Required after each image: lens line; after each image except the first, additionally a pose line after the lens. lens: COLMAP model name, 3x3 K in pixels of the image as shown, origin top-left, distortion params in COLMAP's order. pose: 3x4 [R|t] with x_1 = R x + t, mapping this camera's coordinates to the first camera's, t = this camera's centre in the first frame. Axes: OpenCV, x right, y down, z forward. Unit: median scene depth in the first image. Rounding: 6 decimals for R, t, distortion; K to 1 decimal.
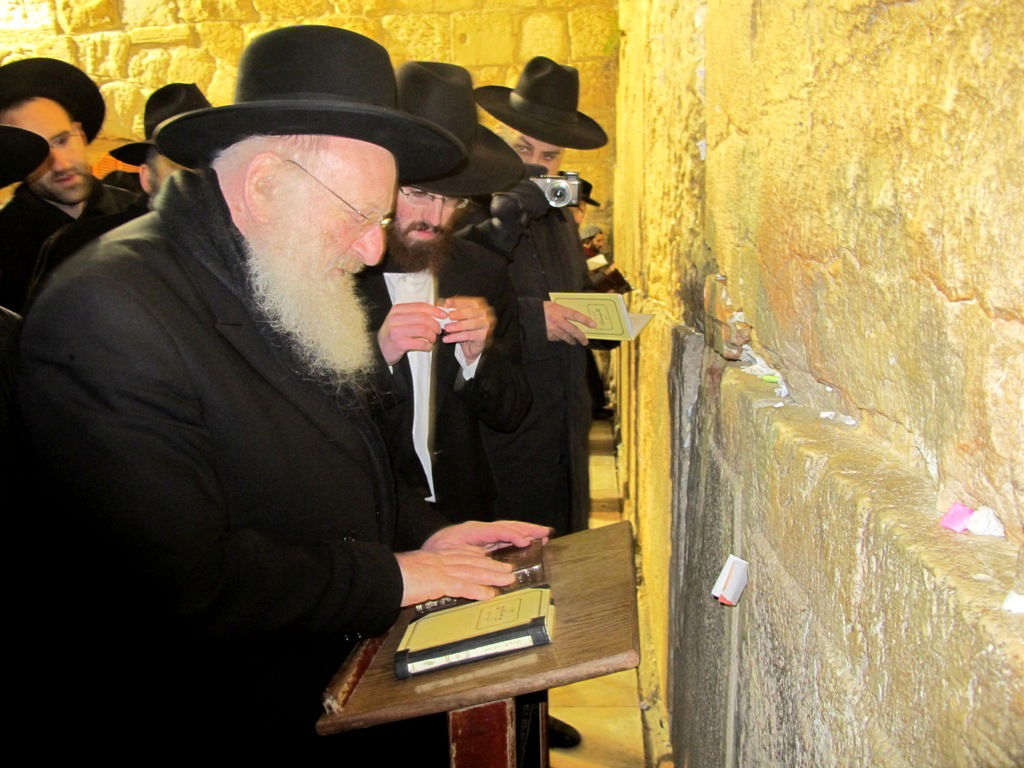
lens RADIAL K [[831.1, 0, 540.3], [0, 831.1, 380.0], [0, 0, 1]] dist [-0.129465, 0.094941]
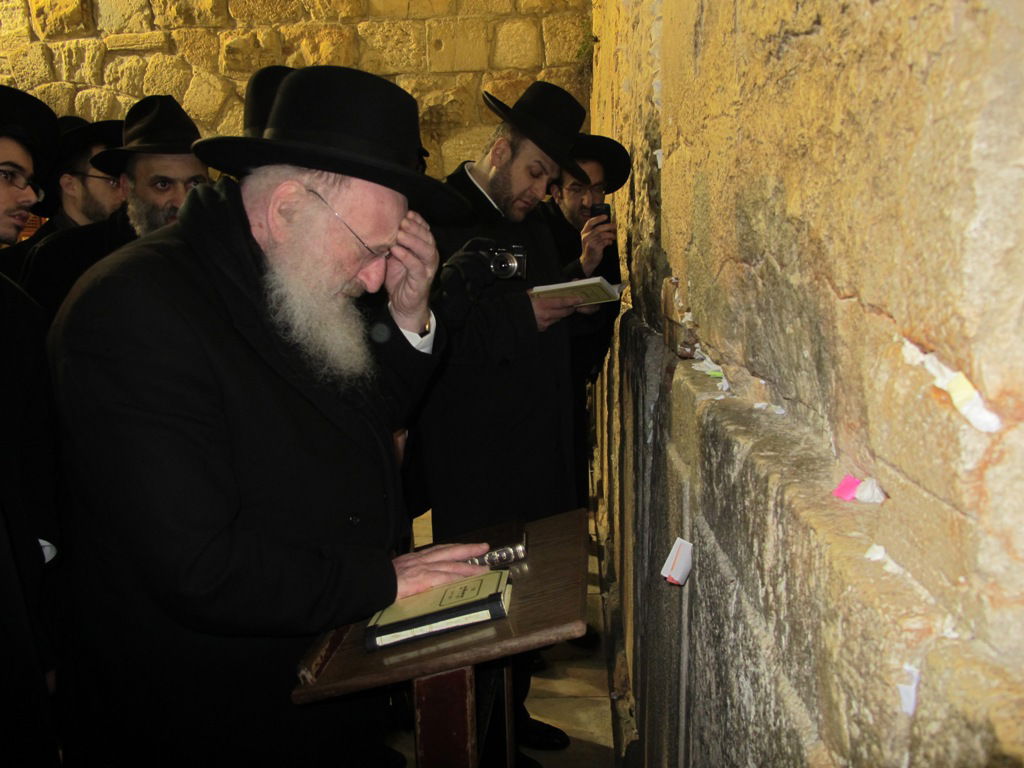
lens RADIAL K [[842.6, 0, 539.6], [0, 842.6, 389.1], [0, 0, 1]] dist [-0.125987, 0.096056]
pose [[0.999823, -0.008366, 0.016879, 0.035021], [0.008290, 0.999955, 0.004542, 0.012194], [-0.016916, -0.004401, 0.999847, -0.093975]]
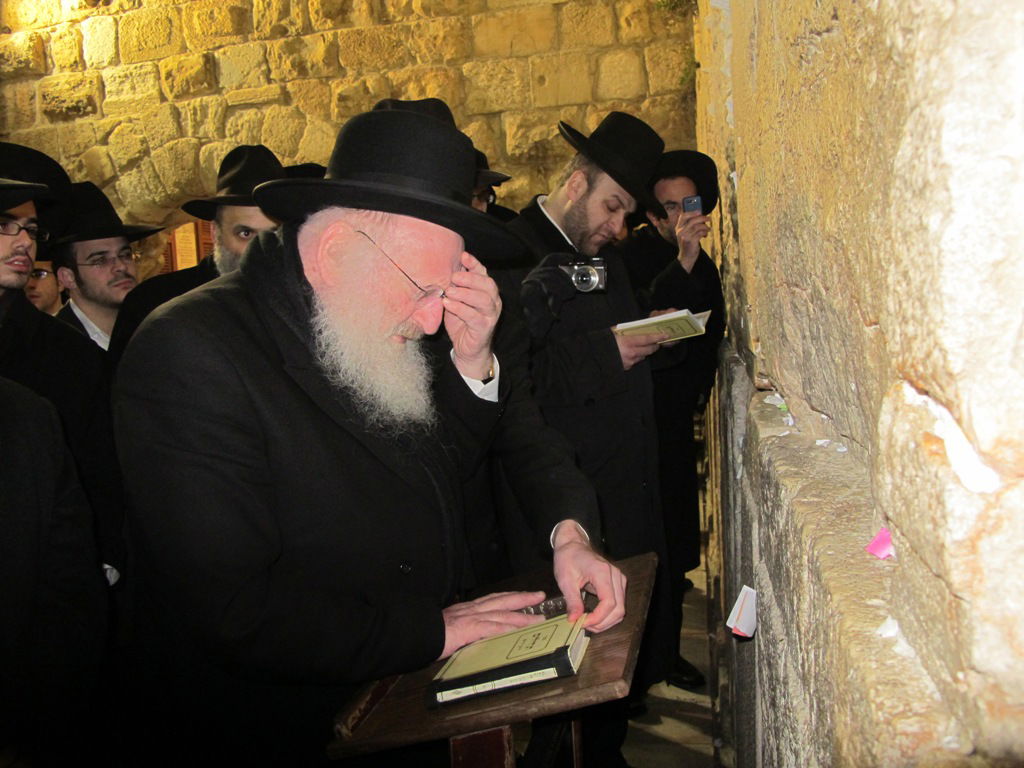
lens RADIAL K [[838.0, 0, 572.4], [0, 838.0, 386.9], [0, 0, 1]] dist [-0.125986, 0.094812]
pose [[0.993962, -0.030784, -0.105317, 0.142083], [0.027167, 0.998997, -0.035608, 0.002544], [0.106308, 0.032531, 0.993801, -0.027404]]
